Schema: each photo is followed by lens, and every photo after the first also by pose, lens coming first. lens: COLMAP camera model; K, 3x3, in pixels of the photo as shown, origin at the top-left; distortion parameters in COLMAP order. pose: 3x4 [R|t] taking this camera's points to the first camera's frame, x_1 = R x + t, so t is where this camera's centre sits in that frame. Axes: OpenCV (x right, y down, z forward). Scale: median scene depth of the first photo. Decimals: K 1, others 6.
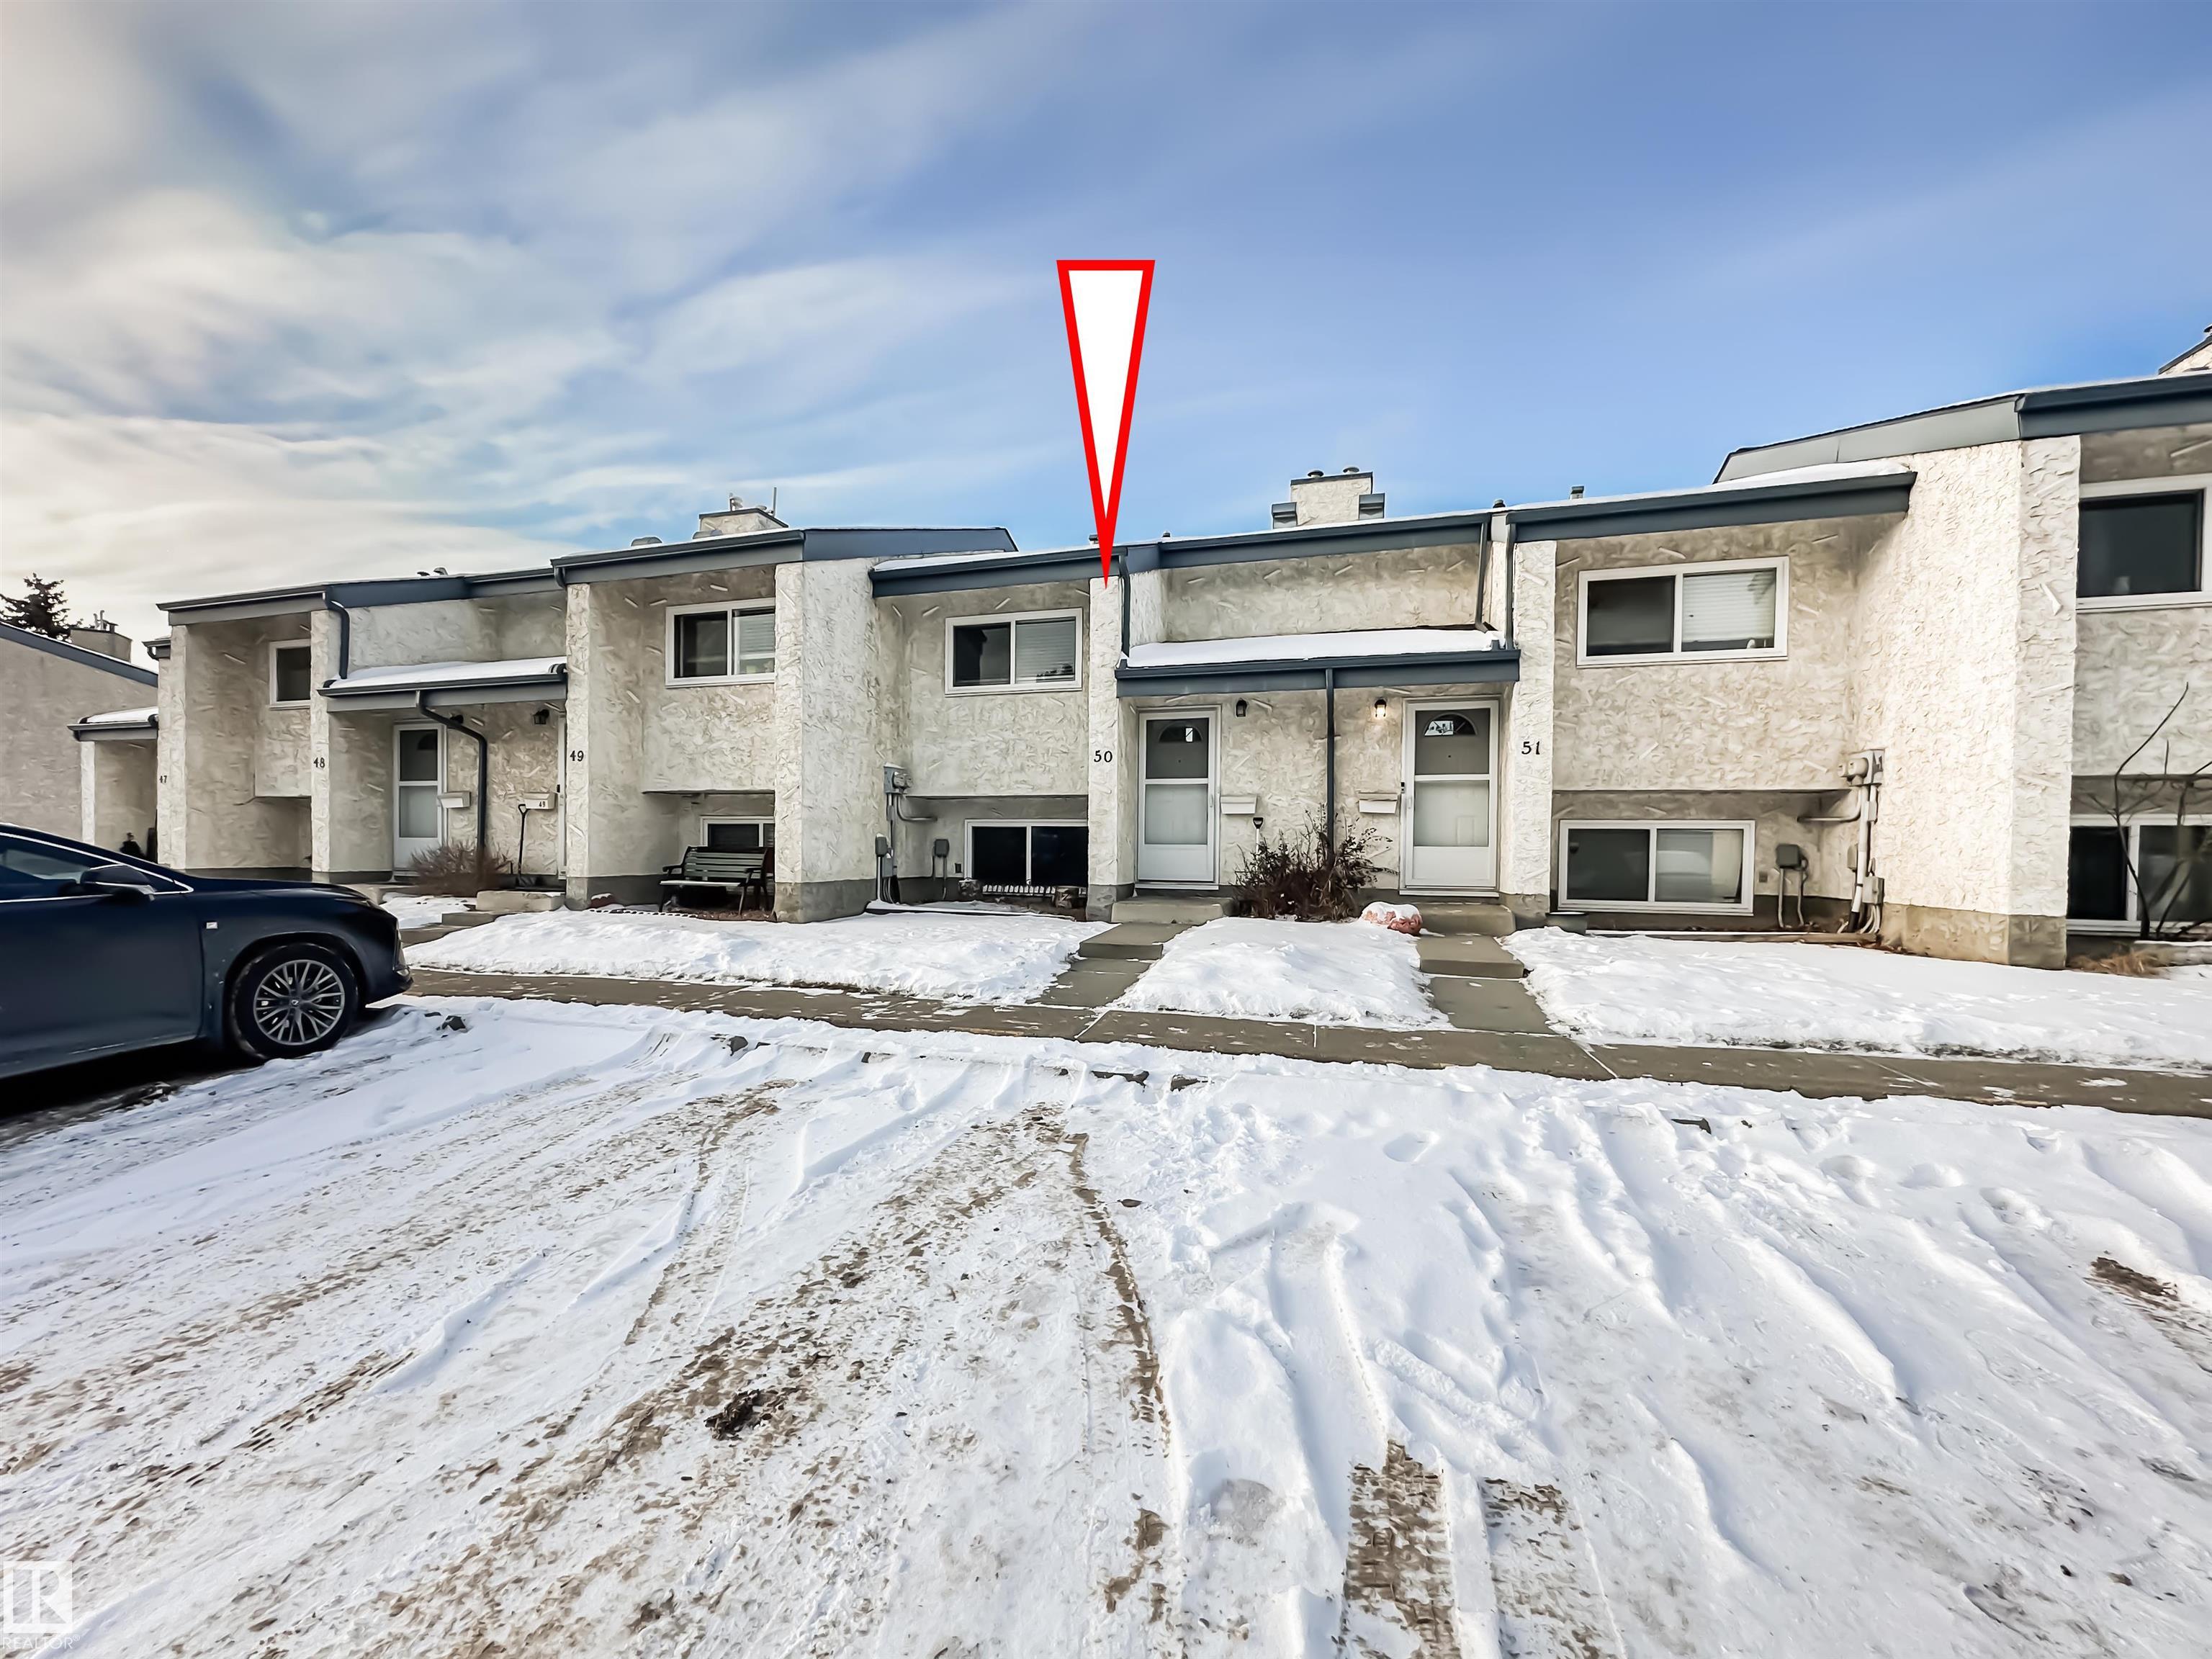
lens RADIAL K [[884.1, 0, 1112.4], [0, 884.1, 808.9], [0, 0, 1]] dist [-0.000512, 0.000142]
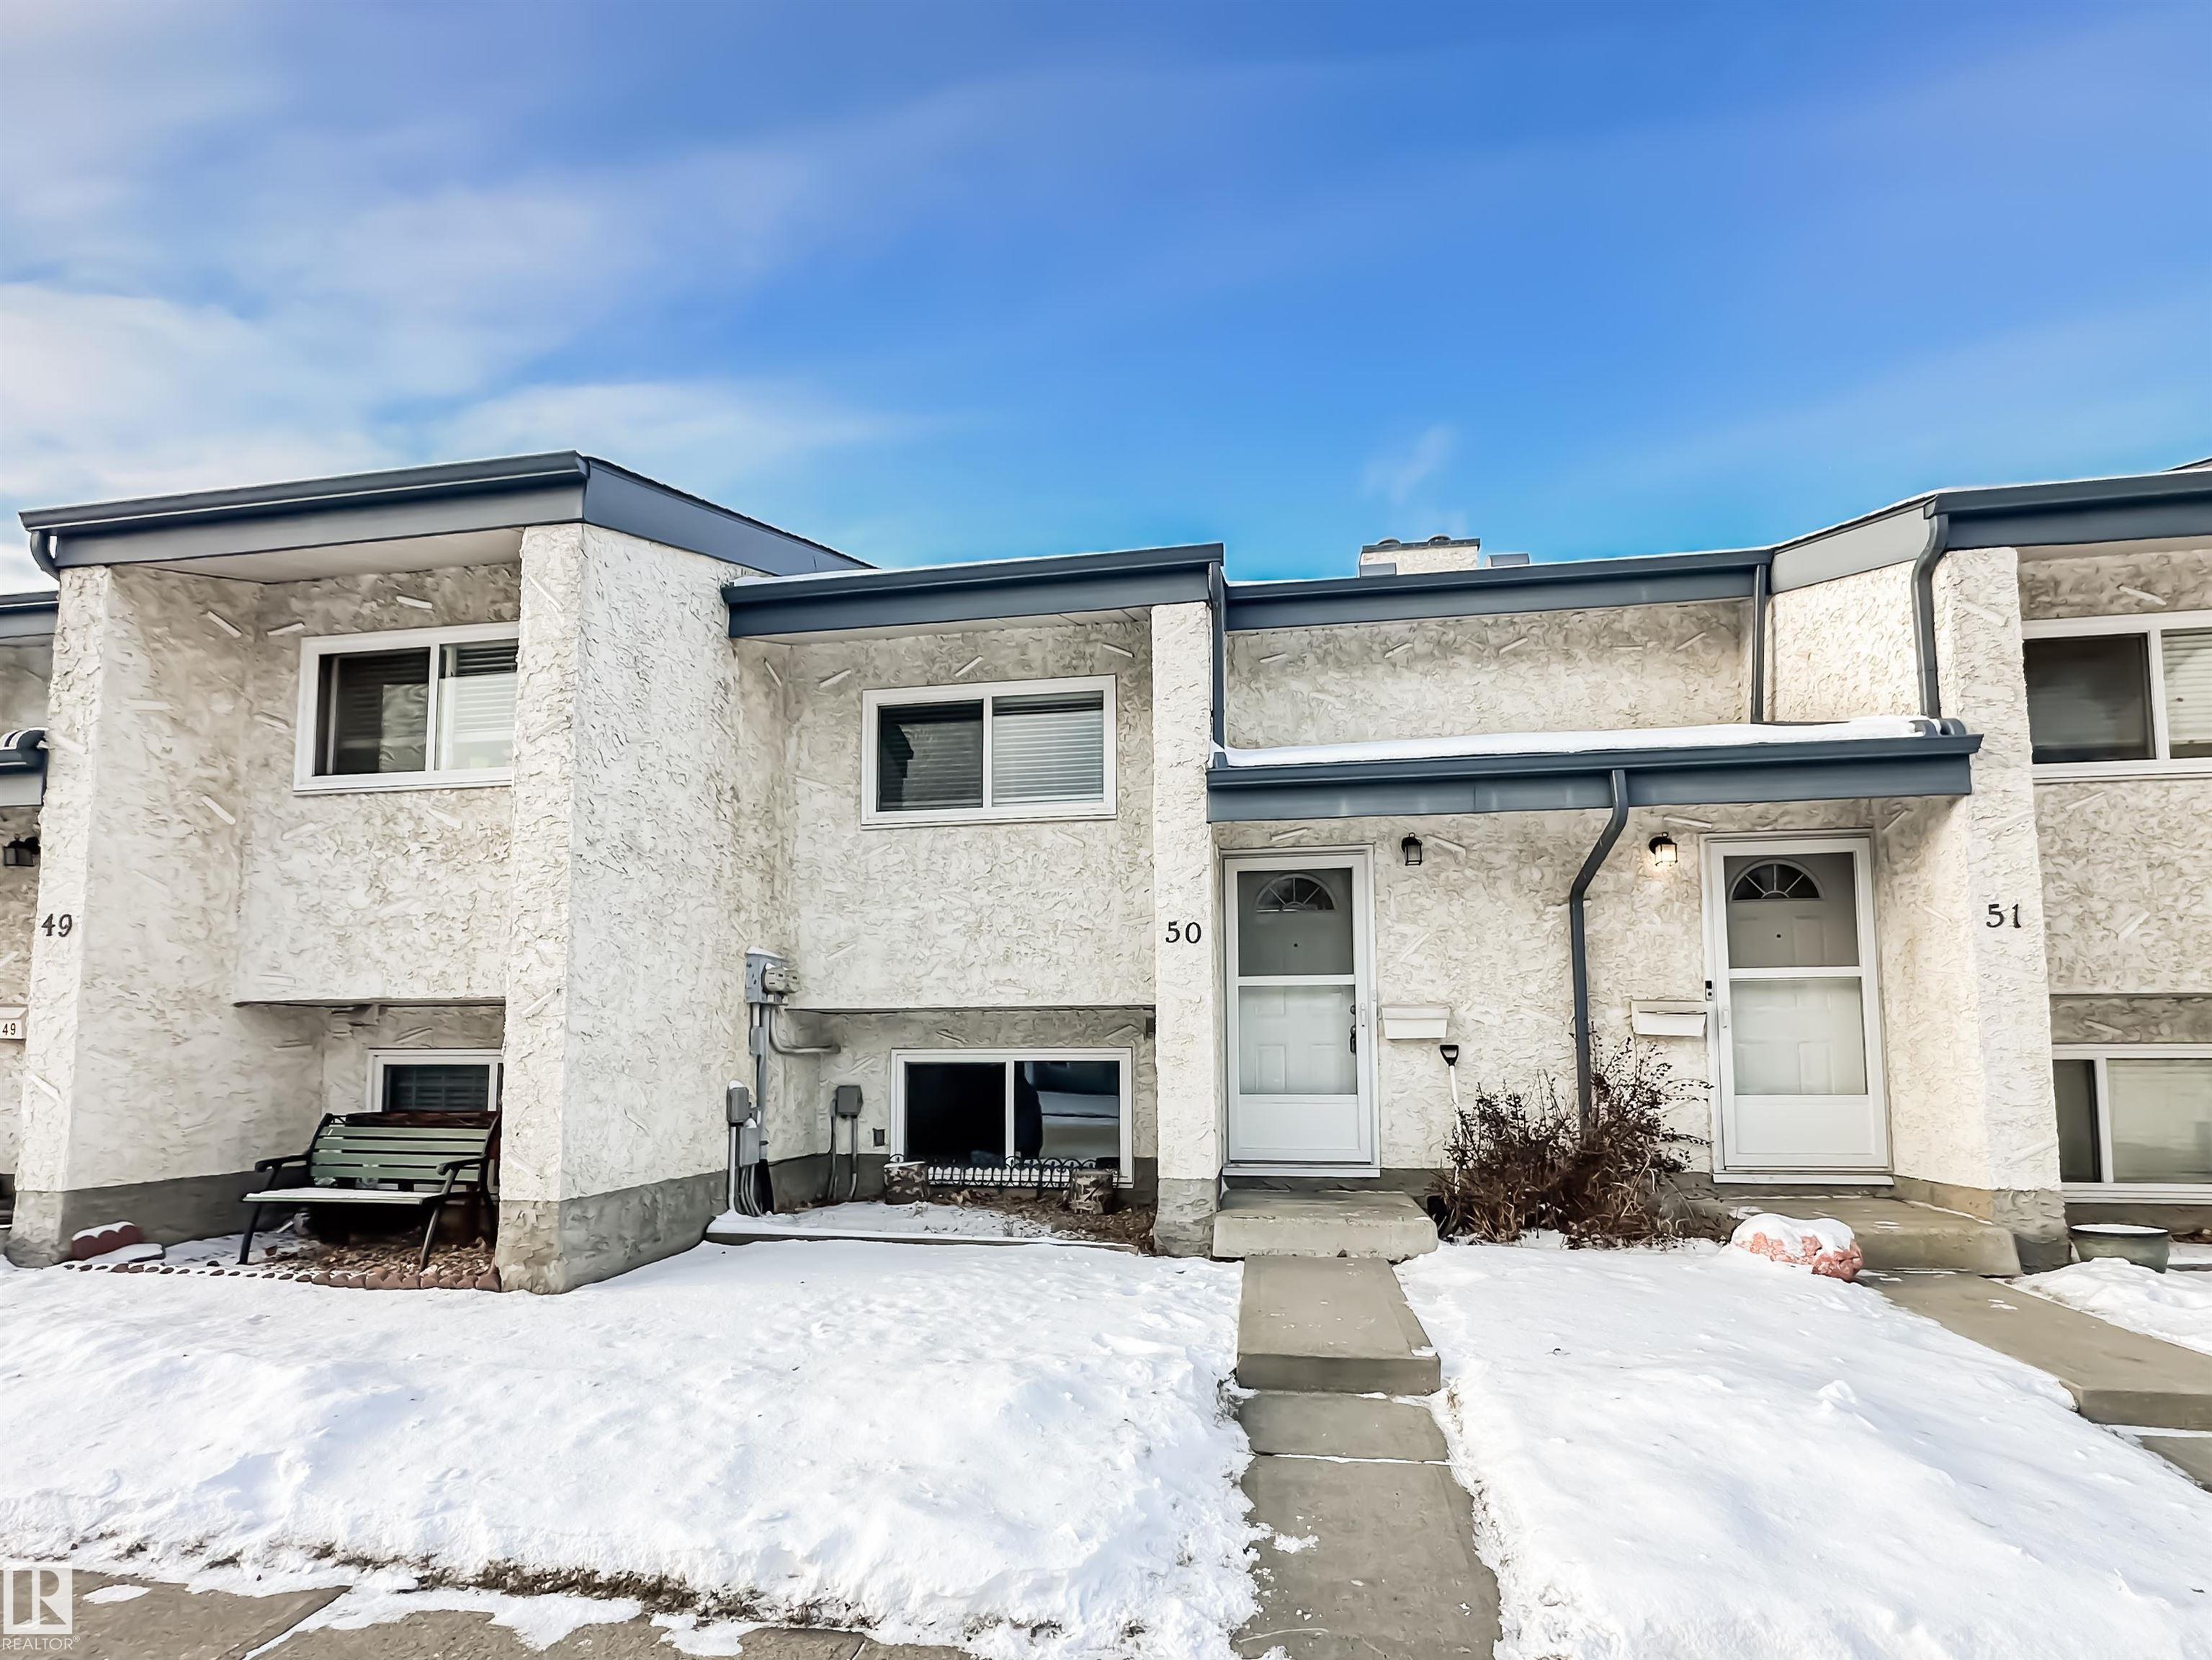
lens RADIAL K [[914.9, 0, 1098.1], [0, 914.9, 966.1], [0, 0, 1]] dist [-0.000804, -0.000108]
pose [[0.989984, 0.002242, 0.141163, -0.132031], [0.005818, 0.998377, -0.056659, -0.008335], [-0.141061, 0.056912, 0.988364, 0.447296]]
